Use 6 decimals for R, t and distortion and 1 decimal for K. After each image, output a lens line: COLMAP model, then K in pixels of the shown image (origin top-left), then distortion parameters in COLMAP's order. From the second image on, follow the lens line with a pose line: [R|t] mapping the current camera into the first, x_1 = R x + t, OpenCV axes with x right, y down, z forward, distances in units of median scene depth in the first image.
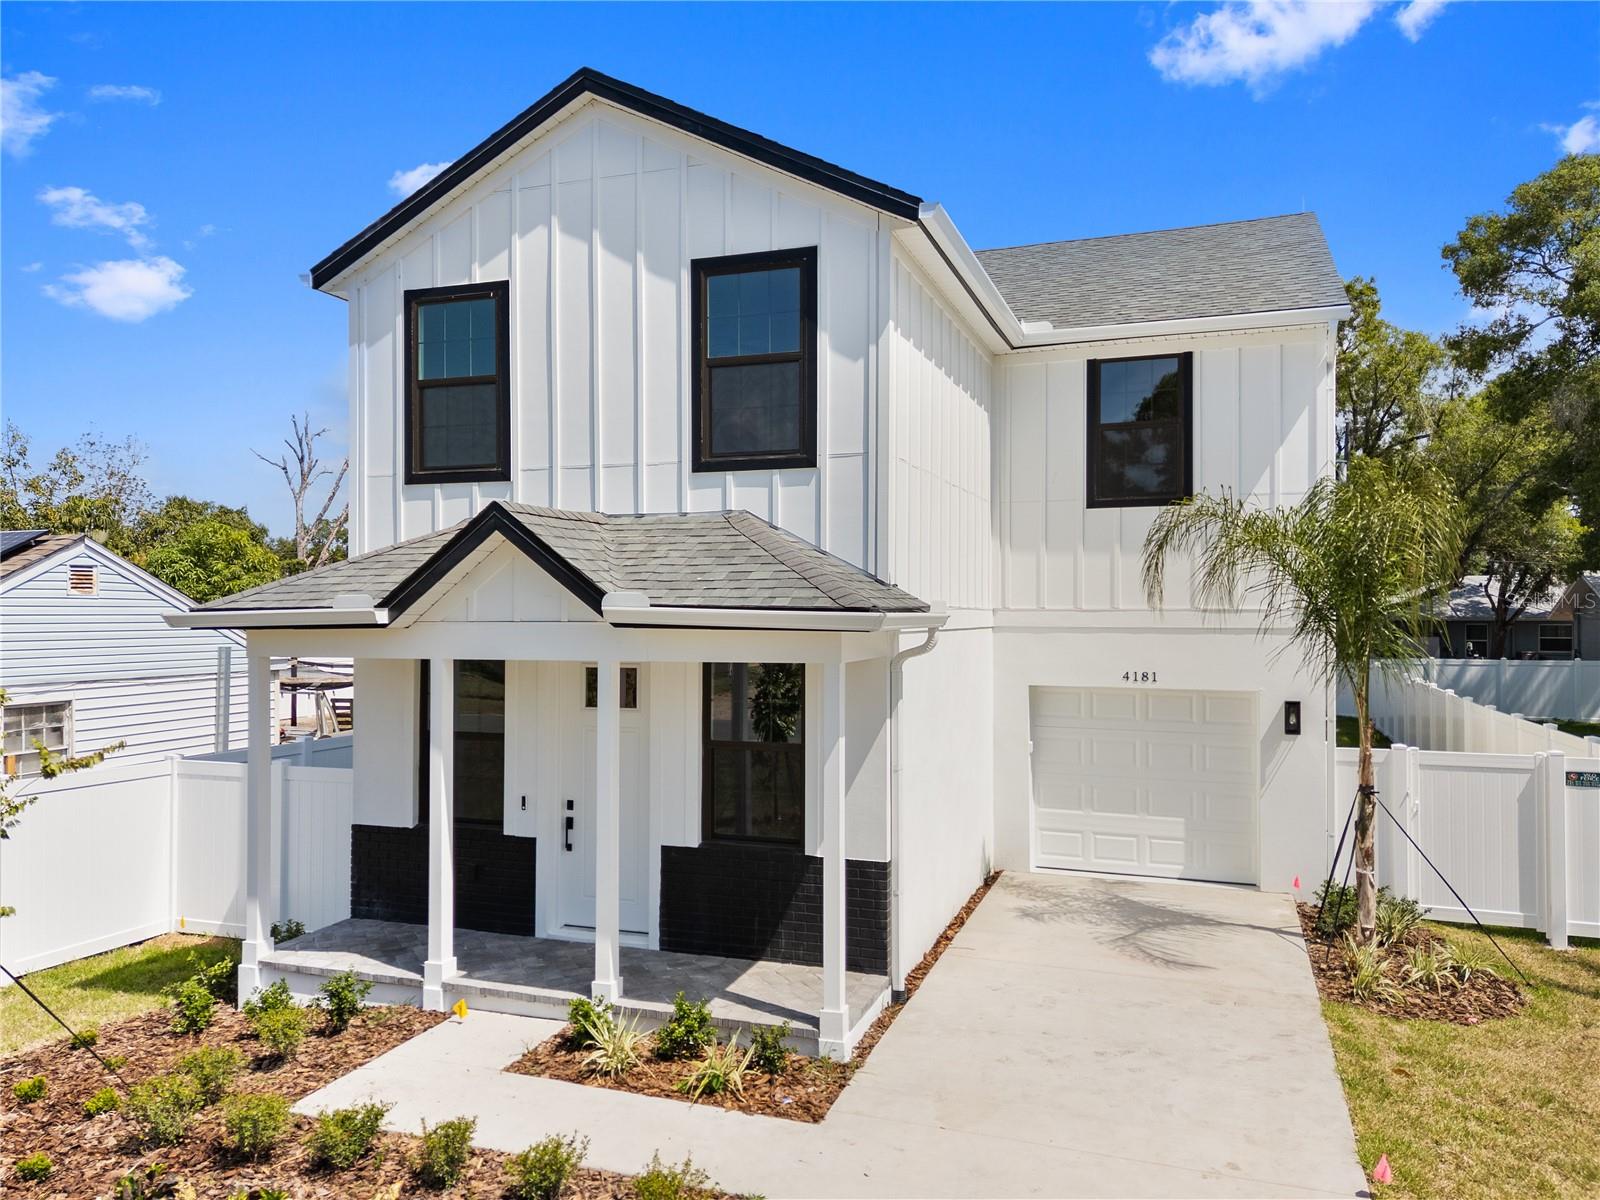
lens RADIAL K [[1177.2, 0, 798.2], [0, 1177.2, 596.9], [0, 0, 1]] dist [0.076064, -0.067764]
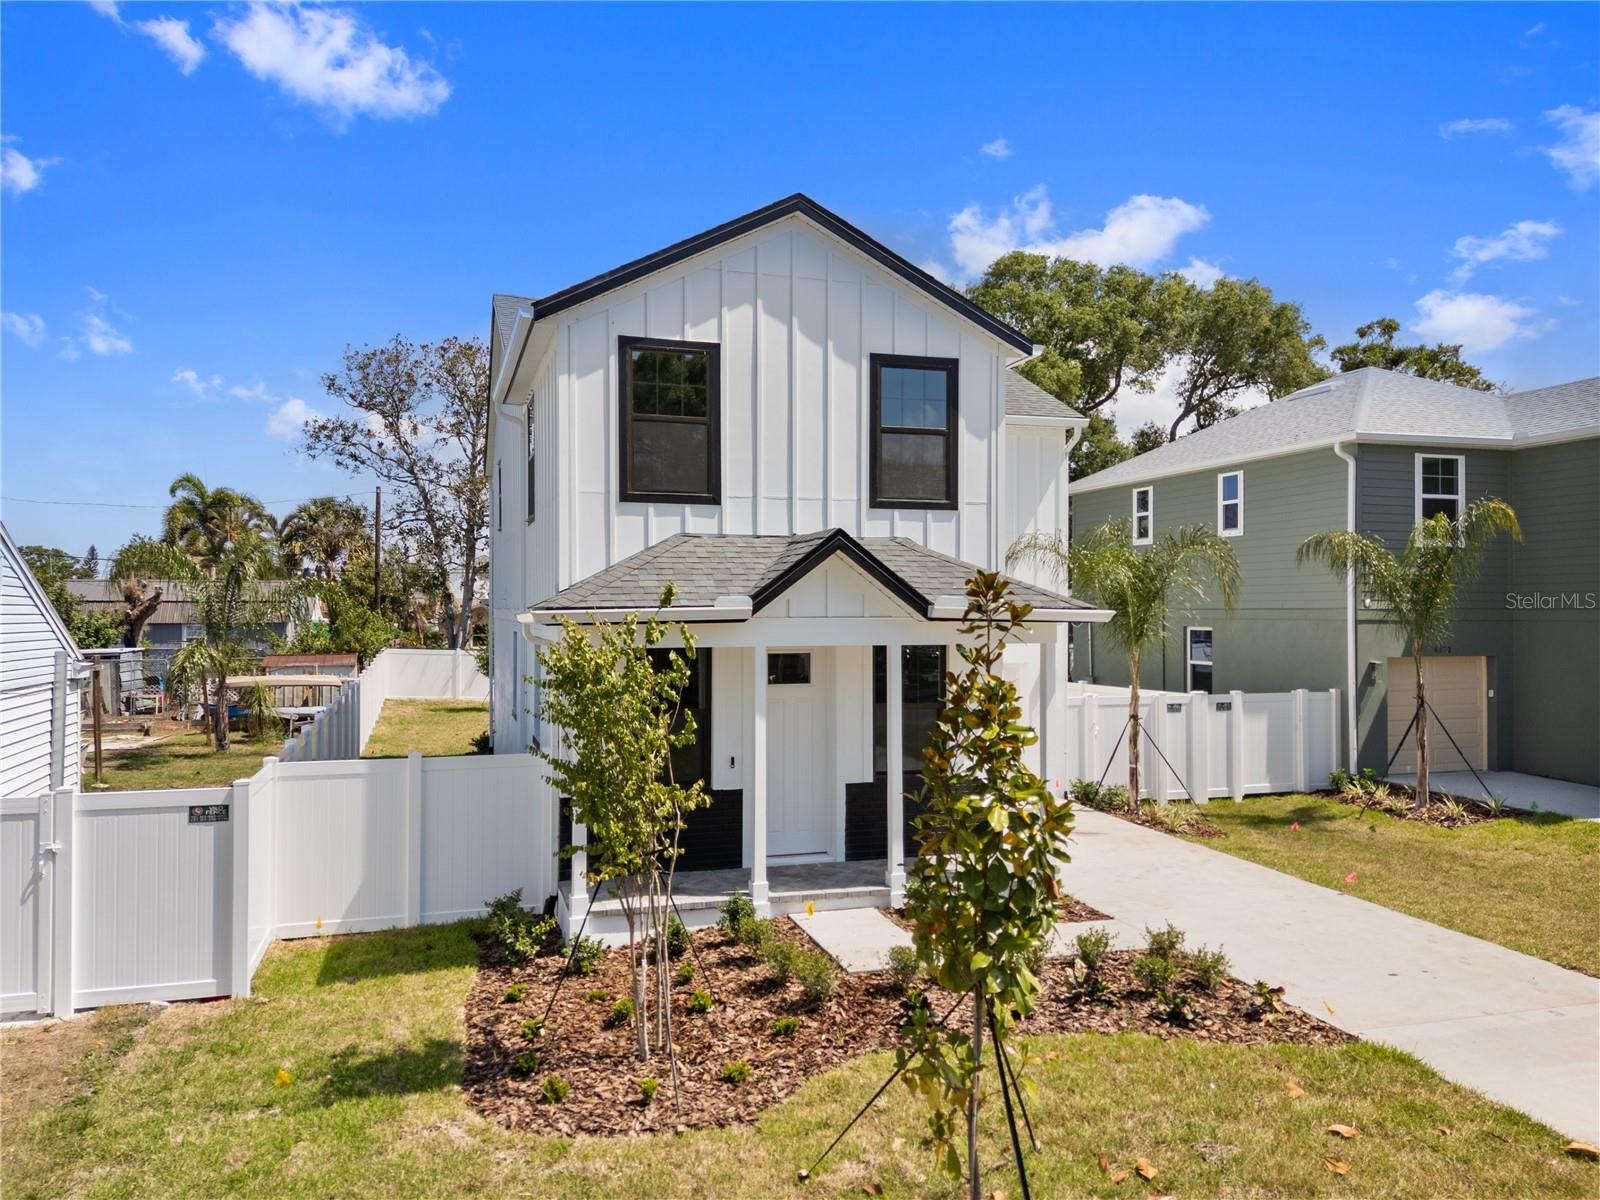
lens RADIAL K [[1177.2, 0, 806.1], [0, 1177.2, 595.5], [0, 0, 1]] dist [0.076064, -0.067764]
pose [[0.795020, 0.007889, 0.606532, -0.975312], [-0.006718, 0.999969, -0.004201, 0.001693], [-0.606546, -0.000735, 0.795048, -0.039609]]
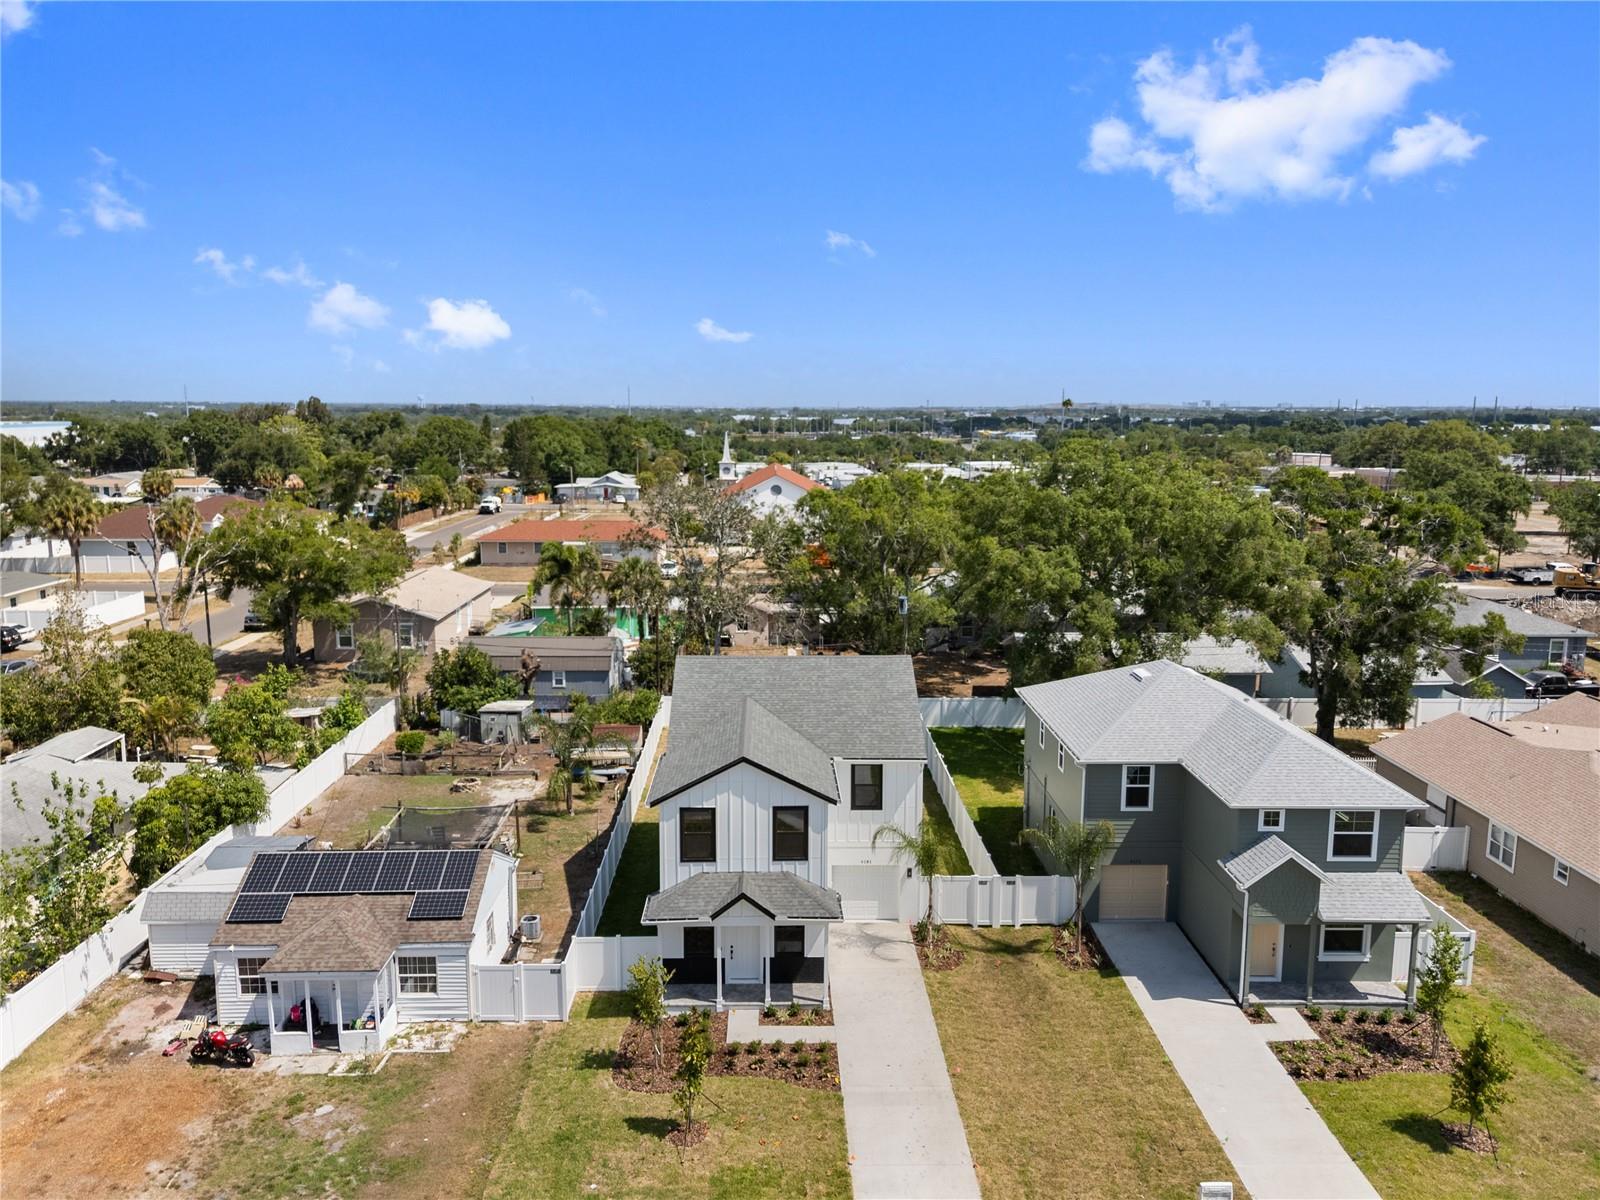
lens RADIAL K [[1177.2, 0, 797.9], [0, 1177.2, 596.2], [0, 0, 1]] dist [0.076064, -0.067764]
pose [[0.933341, -0.054890, 0.354769, -1.288997], [-0.005665, 0.985867, 0.167437, -1.550696], [-0.358945, -0.158285, 0.919839, -2.316303]]
